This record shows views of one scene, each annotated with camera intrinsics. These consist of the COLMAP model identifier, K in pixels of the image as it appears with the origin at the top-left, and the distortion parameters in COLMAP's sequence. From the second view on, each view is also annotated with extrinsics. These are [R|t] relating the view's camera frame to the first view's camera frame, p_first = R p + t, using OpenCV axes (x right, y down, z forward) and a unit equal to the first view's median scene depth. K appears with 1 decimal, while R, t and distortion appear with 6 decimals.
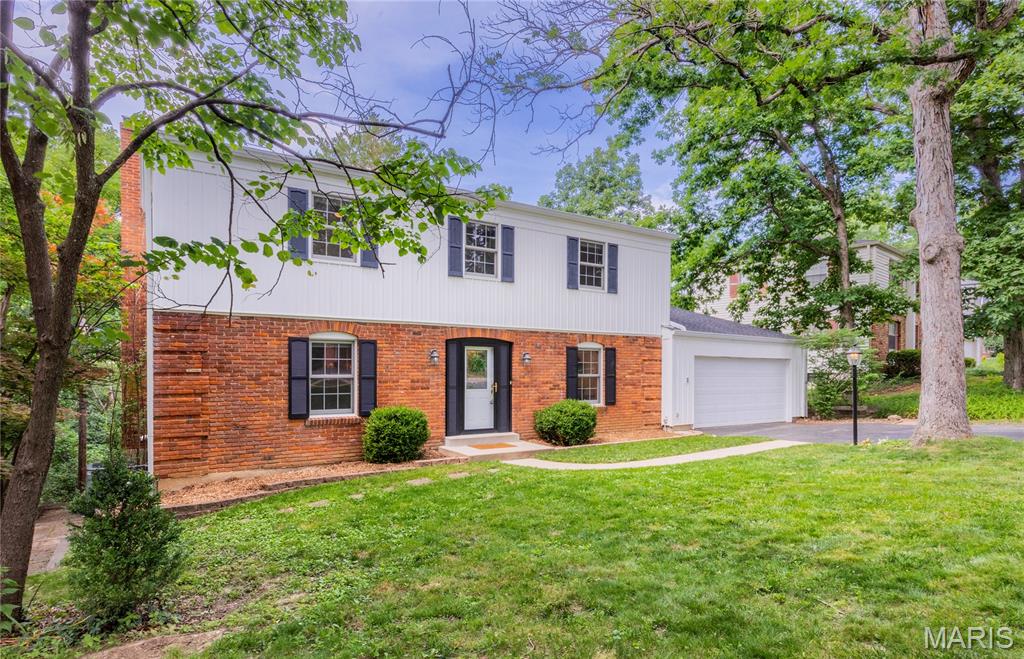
lens RADIAL K [[473.8, 0, 475.9], [0, 473.8, 355.5], [0, 0, 1]] dist [-0.000359, -0.000069]
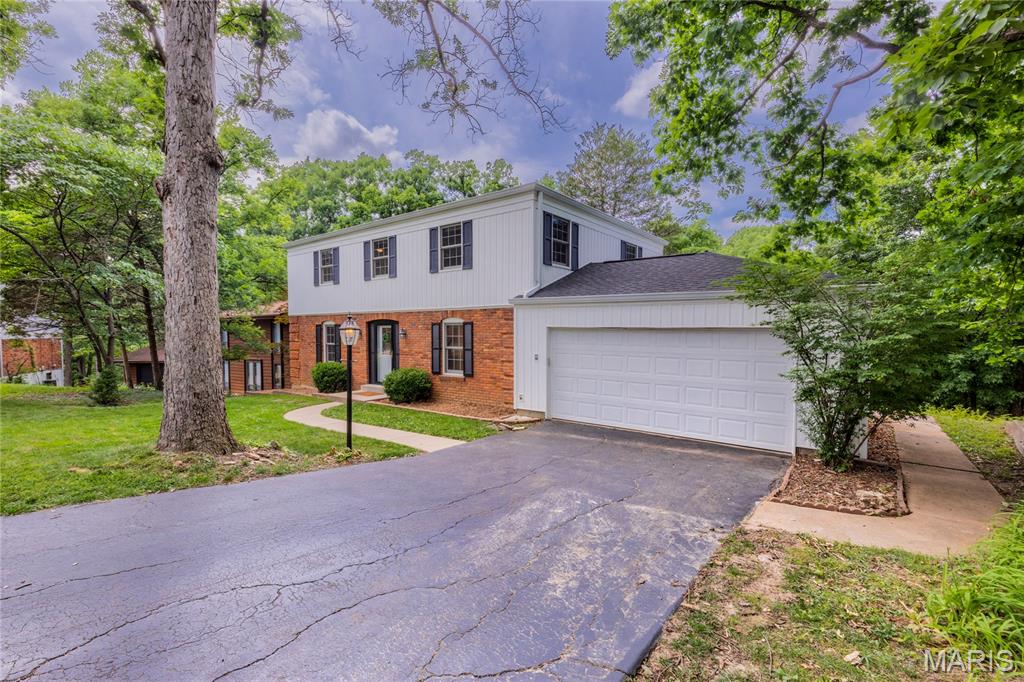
lens RADIAL K [[464.1, 0, 517.2], [0, 464.1, 346.5], [0, 0, 1]] dist [-0.000508, -0.000362]
pose [[0.404100, 0.010483, -0.914655, 1.419875], [0.006790, 0.999872, 0.014459, 0.026509], [0.914690, -0.012053, 0.403977, 0.776613]]
